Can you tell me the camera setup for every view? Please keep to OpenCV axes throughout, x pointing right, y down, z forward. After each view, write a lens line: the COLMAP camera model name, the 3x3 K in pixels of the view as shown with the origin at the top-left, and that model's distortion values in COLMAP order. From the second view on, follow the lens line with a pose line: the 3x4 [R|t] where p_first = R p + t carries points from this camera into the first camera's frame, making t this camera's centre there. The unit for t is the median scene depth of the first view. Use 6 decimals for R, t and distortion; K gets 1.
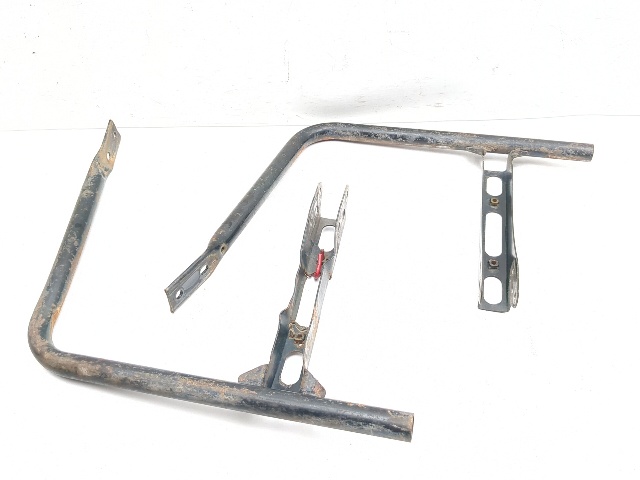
lens RADIAL K [[555.4, 0, 320.0], [0, 555.4, 240.0], [0, 0, 1]] dist [0.079224, -0.148312]
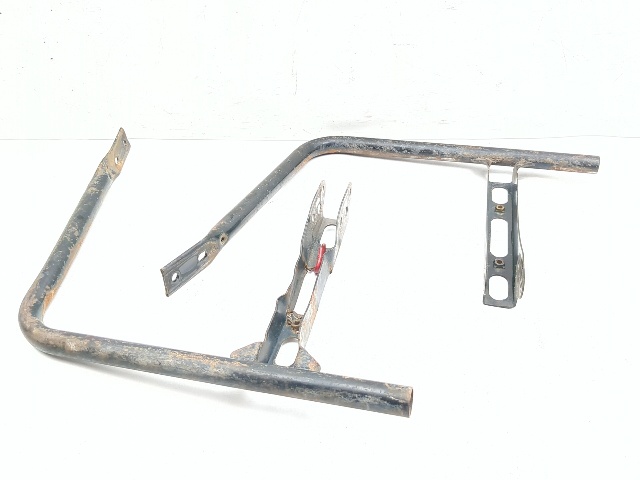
lens RADIAL K [[555.4, 0, 320.0], [0, 555.4, 240.0], [0, 0, 1]] dist [0.079224, -0.148312]
pose [[0.999500, 0.023147, -0.021534, 0.018815], [-0.025647, 0.991928, -0.124182, 0.132695], [0.018486, 0.124673, 0.992026, 0.022540]]
